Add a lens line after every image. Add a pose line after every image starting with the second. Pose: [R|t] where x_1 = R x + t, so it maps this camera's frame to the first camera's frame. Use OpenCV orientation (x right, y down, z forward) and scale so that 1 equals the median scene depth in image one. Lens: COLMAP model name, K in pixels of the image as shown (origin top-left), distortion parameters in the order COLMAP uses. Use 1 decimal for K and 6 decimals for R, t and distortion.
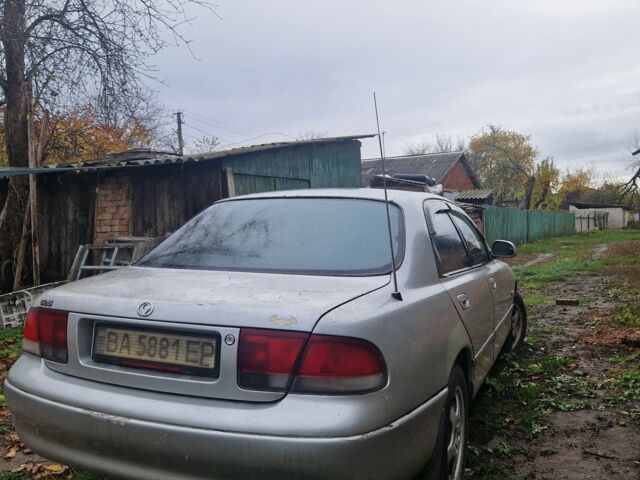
lens RADIAL K [[563.9, 0, 317.4], [0, 563.9, 233.0], [0, 0, 1]] dist [0.024566, 0.007452]
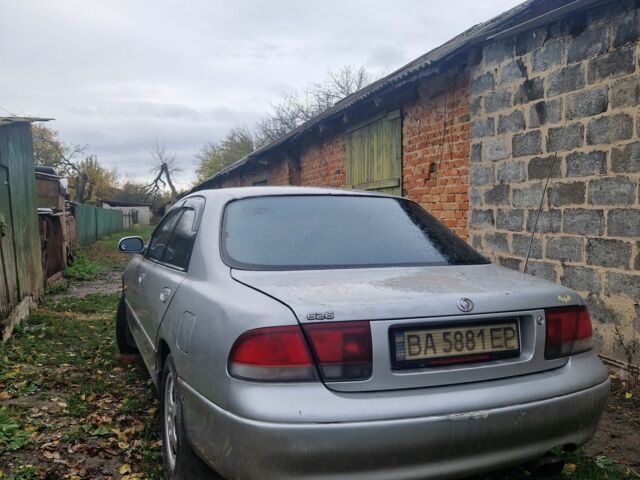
lens RADIAL K [[547.9, 0, 320.6], [0, 547.9, 238.6], [0, 0, 1]] dist [0.037890, -0.020234]
pose [[0.684489, -0.020251, 0.728742, -1.172029], [0.008091, 0.999764, 0.020183, -0.006607], [-0.728978, -0.007919, 0.684491, 0.497555]]
